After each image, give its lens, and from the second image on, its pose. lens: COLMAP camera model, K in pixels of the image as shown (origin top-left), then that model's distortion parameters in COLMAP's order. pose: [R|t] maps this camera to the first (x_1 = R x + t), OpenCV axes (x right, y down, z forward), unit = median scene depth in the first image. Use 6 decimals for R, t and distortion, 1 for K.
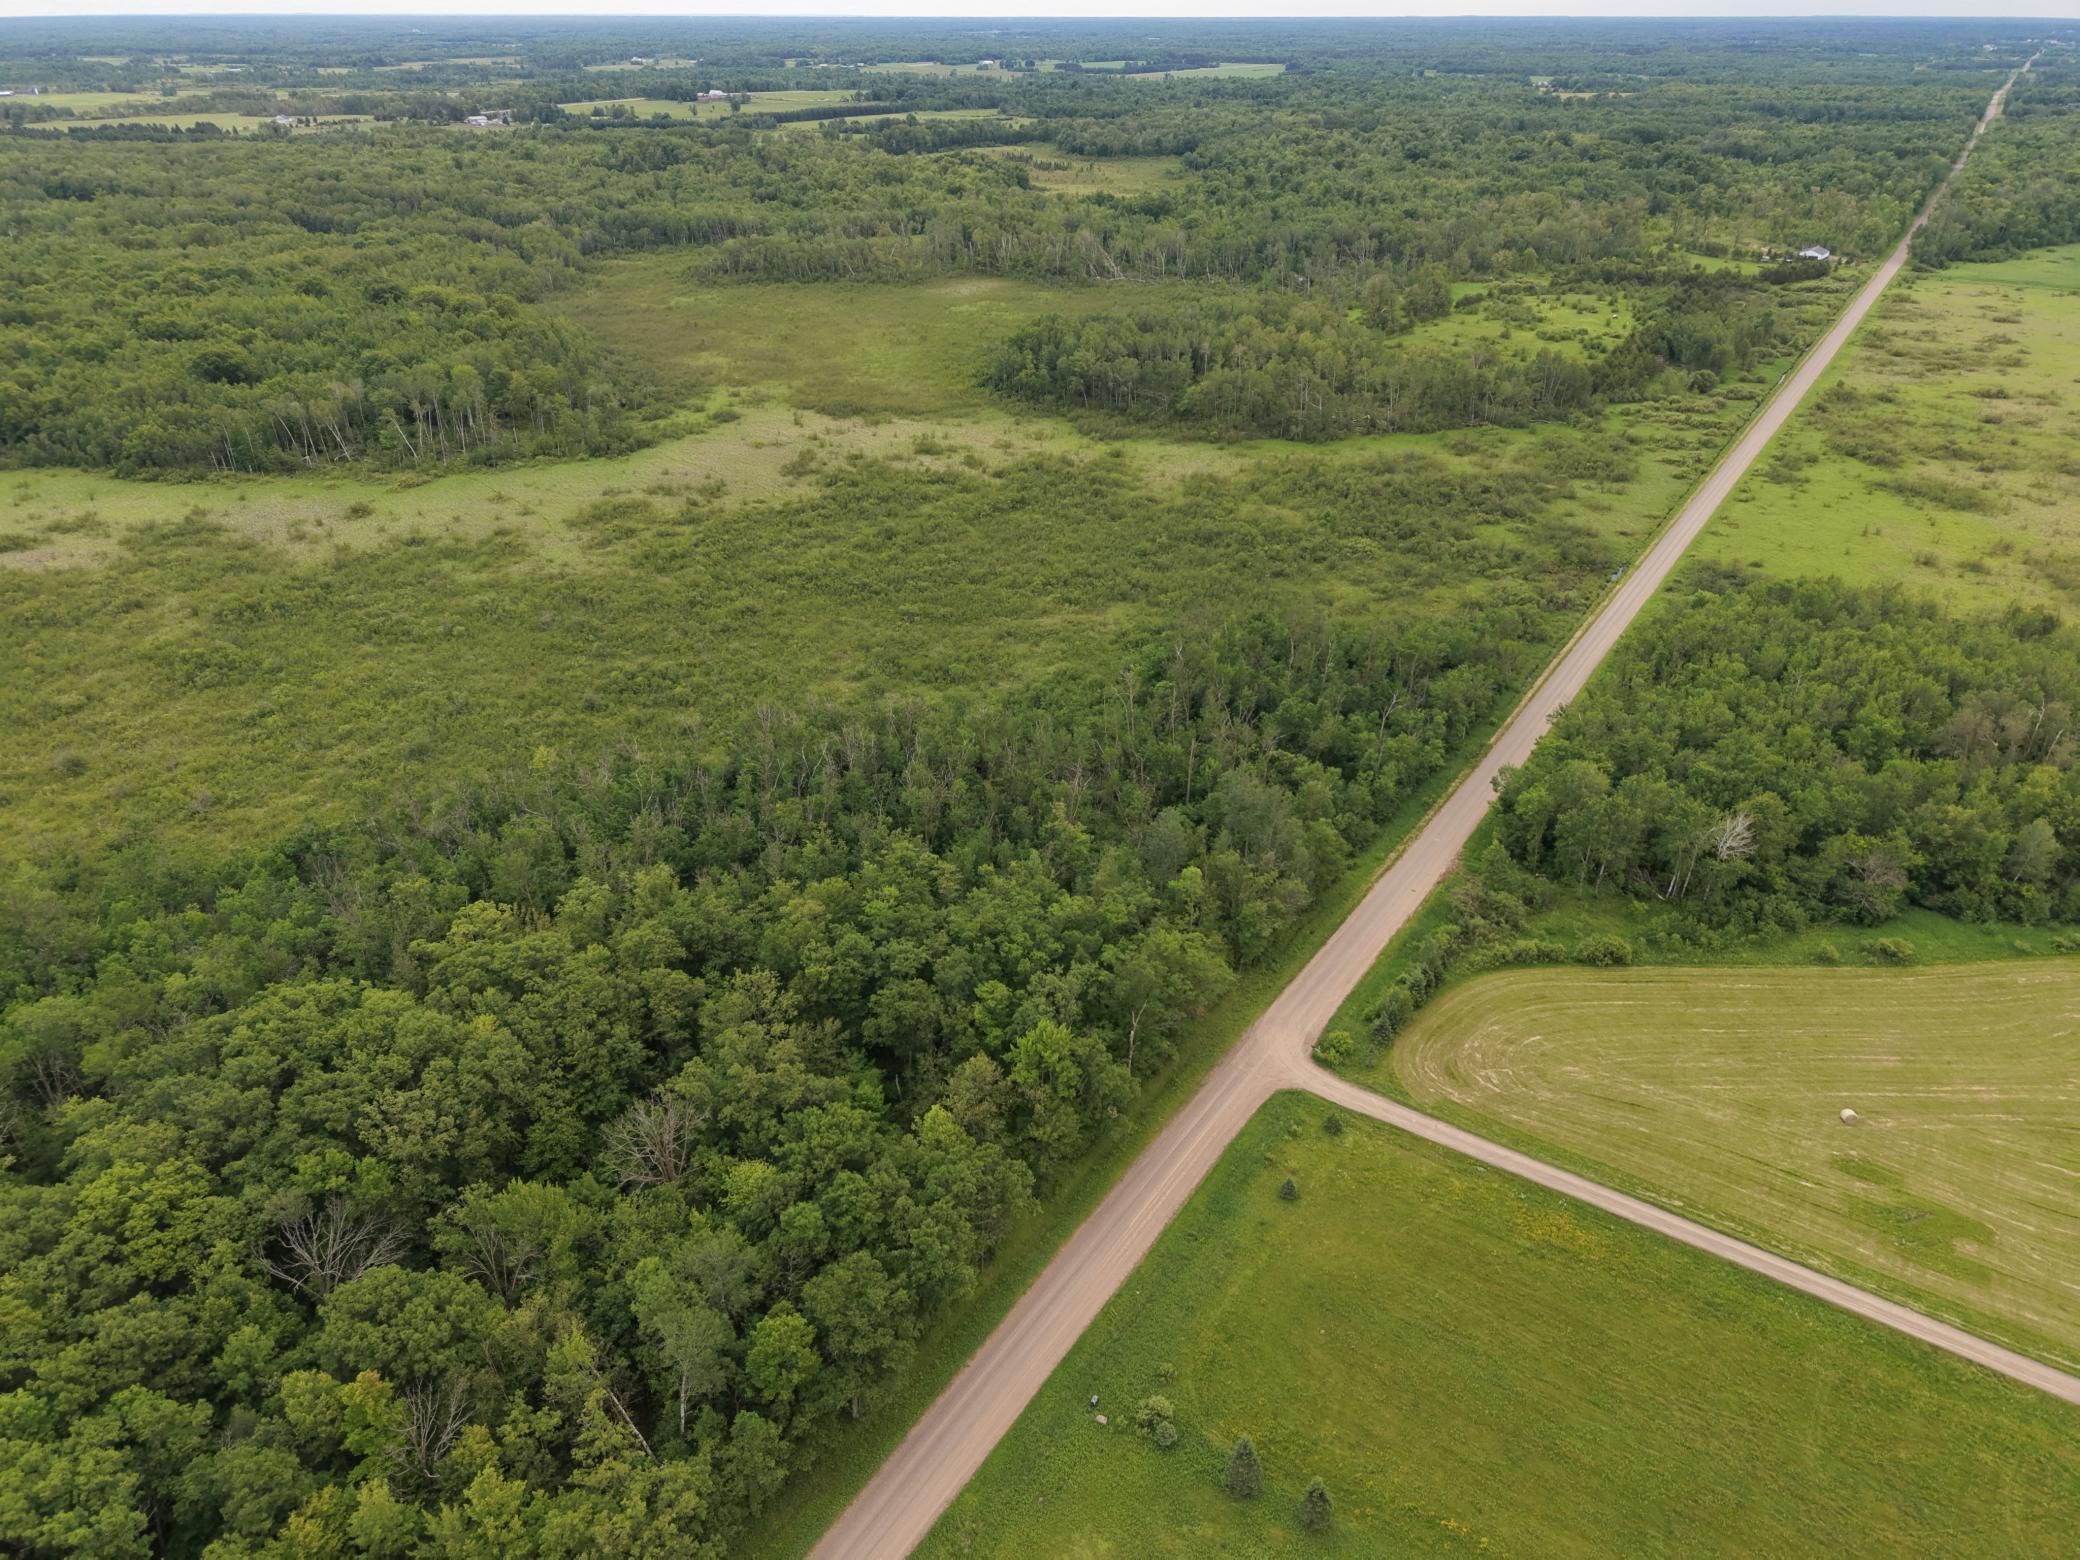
lens RADIAL K [[1387.0, 0, 1039.9], [0, 1387.0, 795.1], [0, 0, 1]] dist [0.026519, -0.023062]
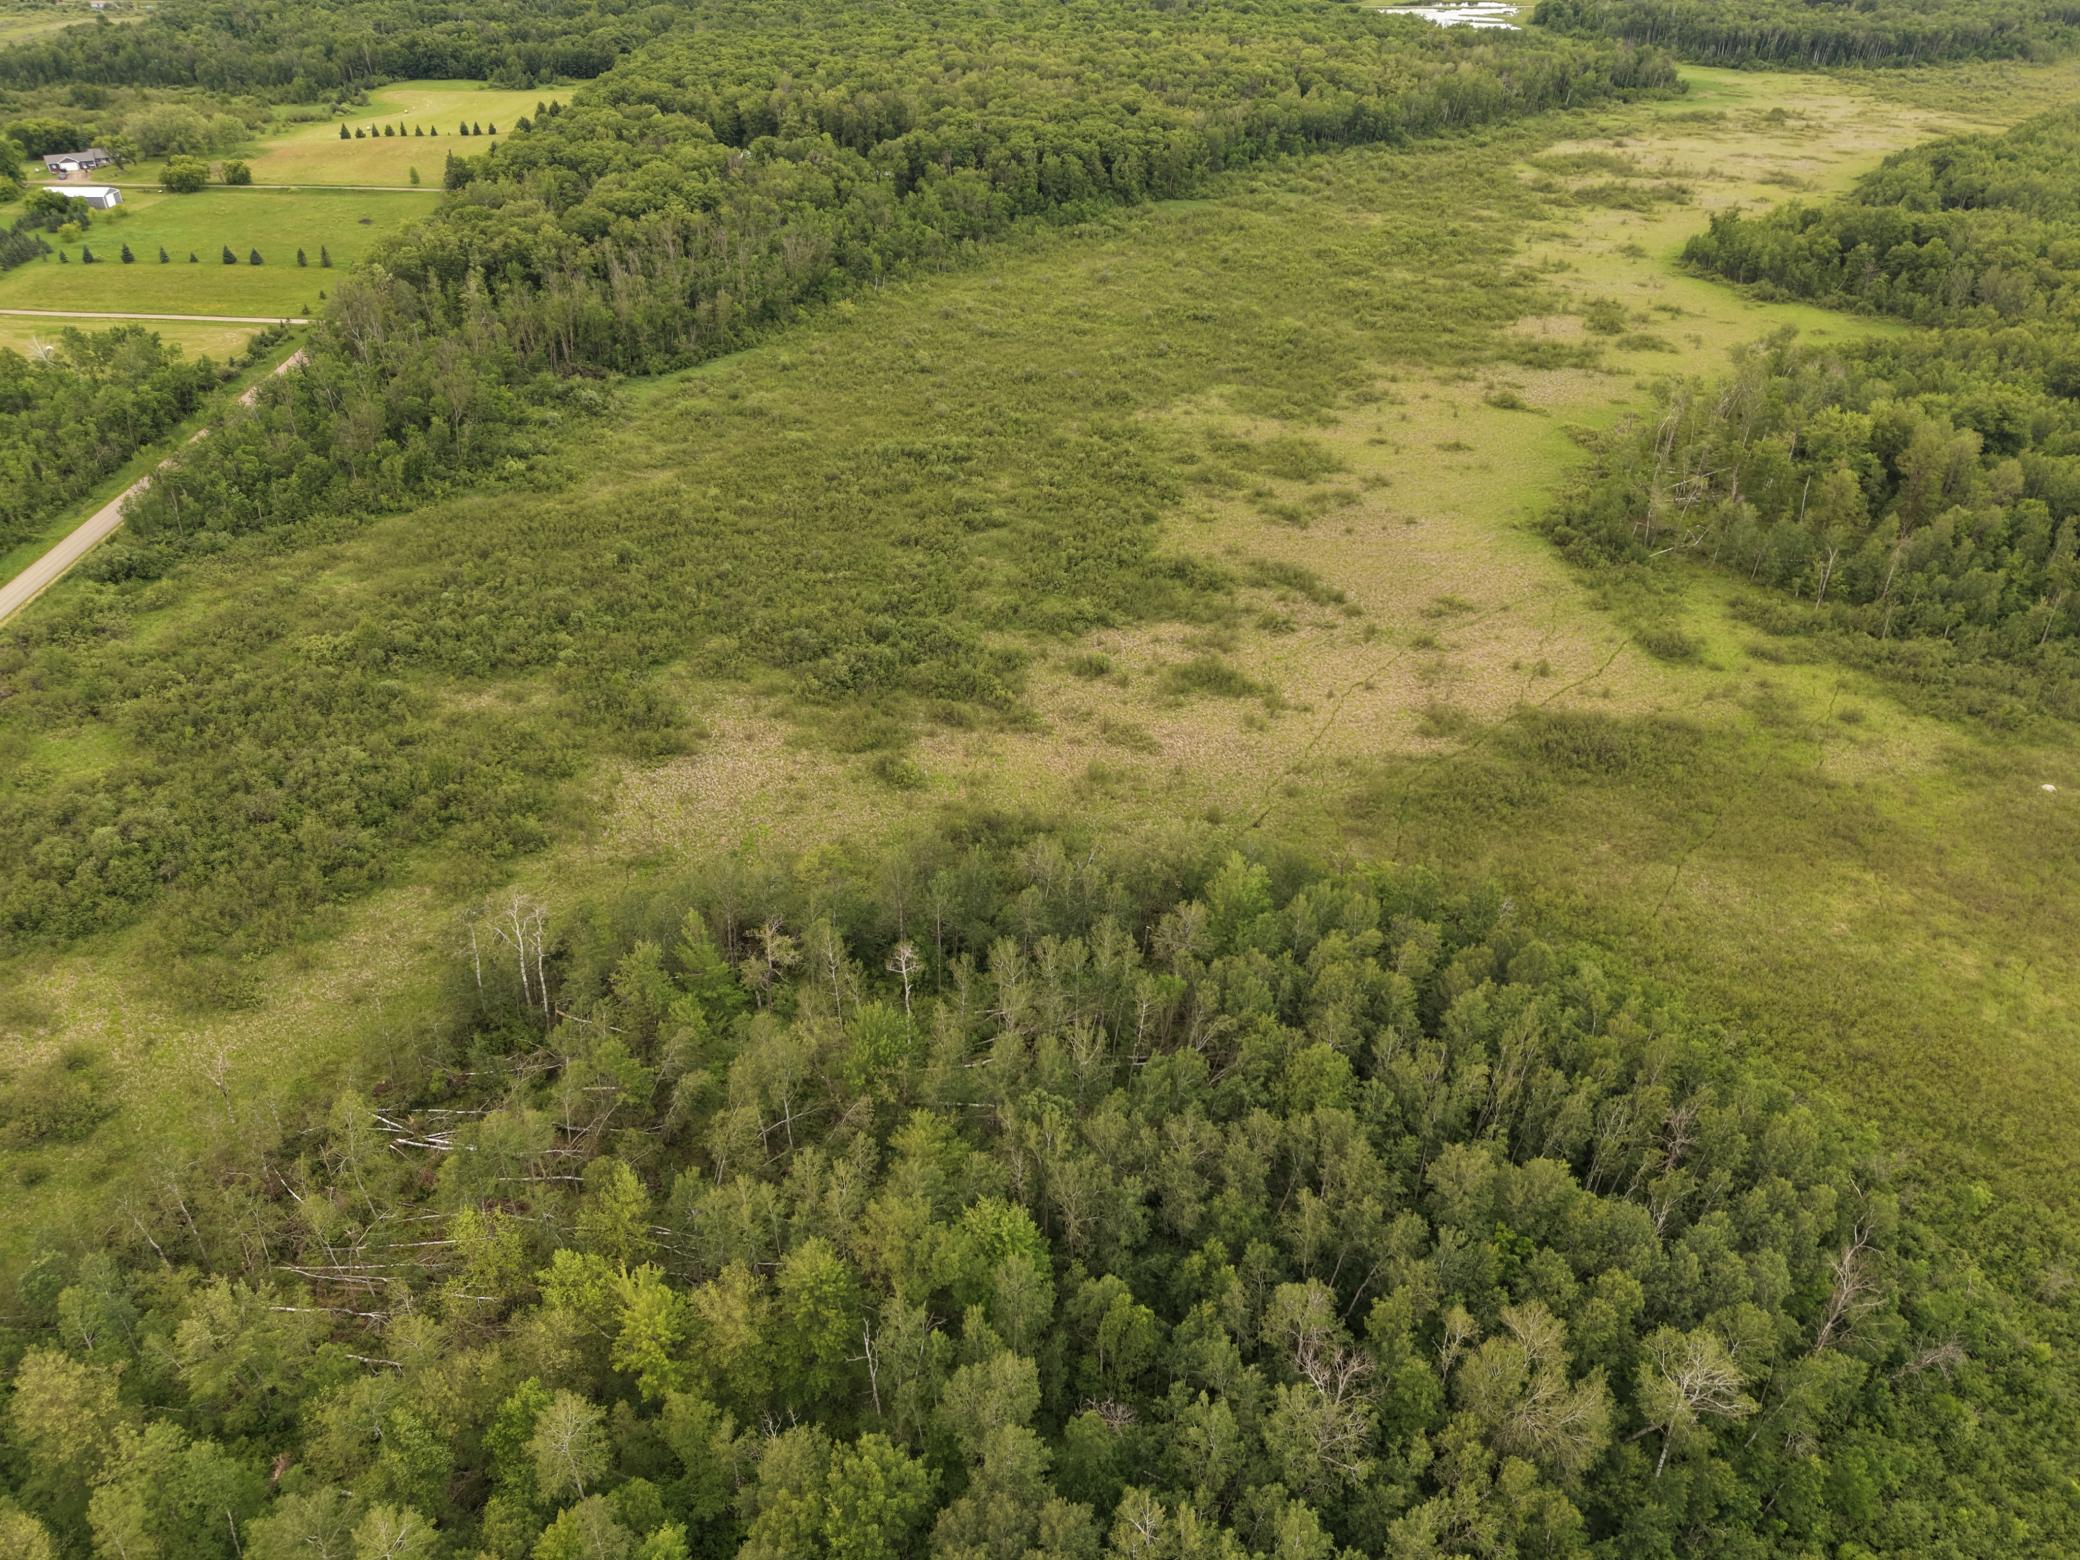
lens RADIAL K [[1485.1, 0, 1032.4], [0, 1485.1, 780.7], [0, 0, 1]] dist [0.024122, -0.008913]
pose [[-0.817228, 0.307396, -0.487489, 0.248573], [-0.287622, 0.515458, 0.807203, -0.628893], [0.499411, 0.799882, -0.332832, 1.119958]]
